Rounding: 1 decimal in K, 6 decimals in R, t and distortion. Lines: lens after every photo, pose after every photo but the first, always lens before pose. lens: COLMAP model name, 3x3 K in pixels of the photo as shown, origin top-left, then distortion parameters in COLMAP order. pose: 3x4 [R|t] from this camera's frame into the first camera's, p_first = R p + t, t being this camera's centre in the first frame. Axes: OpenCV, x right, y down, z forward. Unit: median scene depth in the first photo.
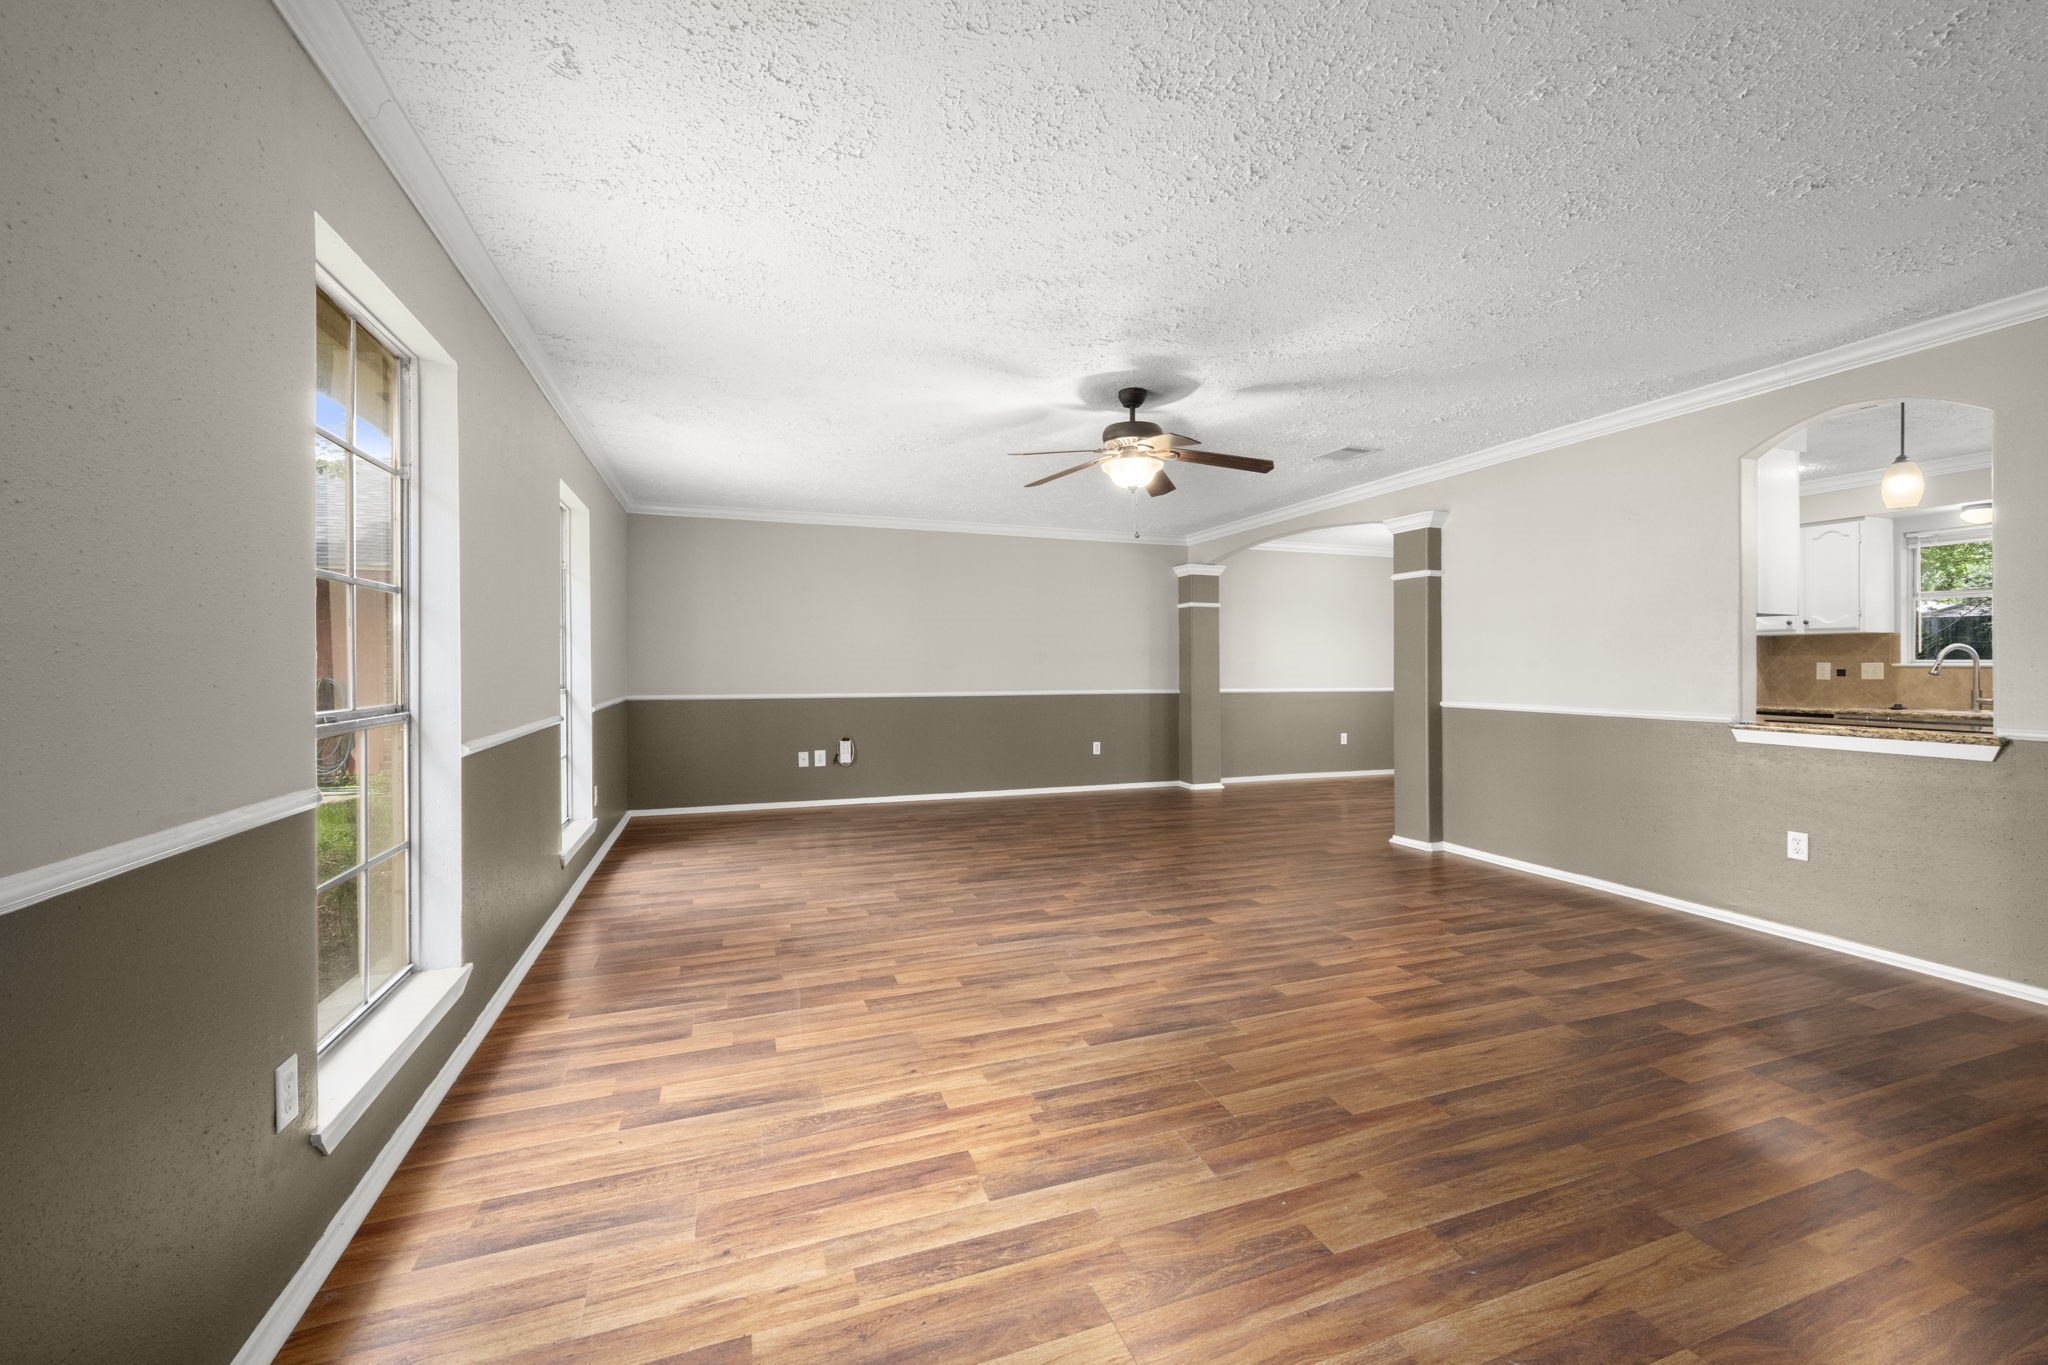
lens RADIAL K [[813.6, 0, 1024.9], [0, 813.6, 675.7], [0, 0, 1]] dist [0.000856, -0.000003]
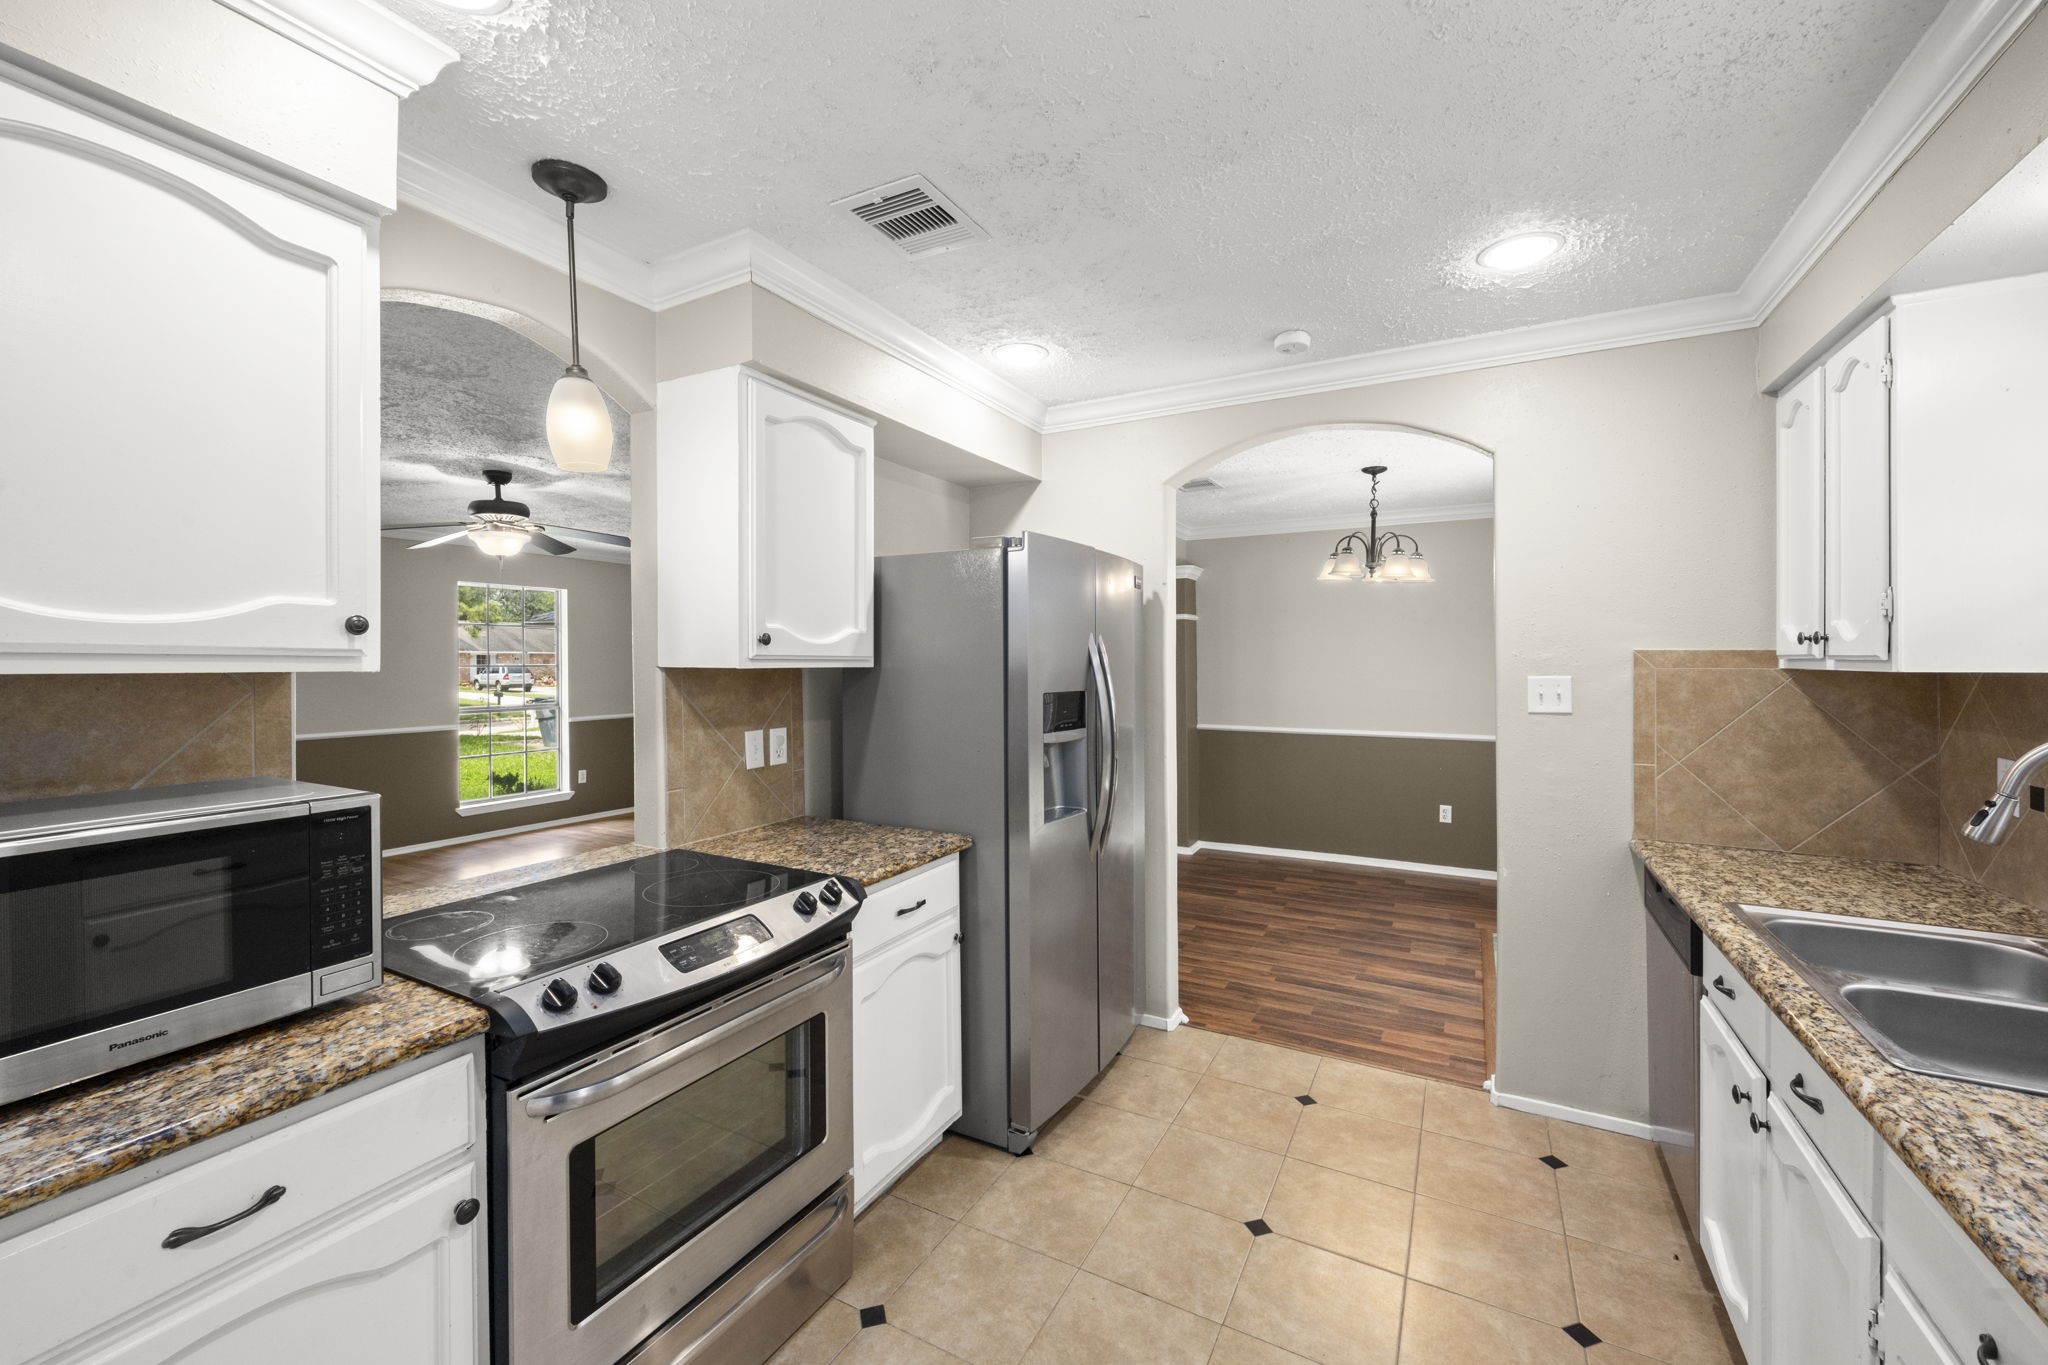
lens RADIAL K [[823.4, 0, 1028.1], [0, 823.4, 653.9], [0, 0, 1]] dist [0.000567, 0.000189]
pose [[0.676794, -0.010757, -0.736093, 1.500987], [-0.000979, 0.999879, -0.015512, -0.079520], [0.736171, 0.011219, 0.676702, 0.791866]]
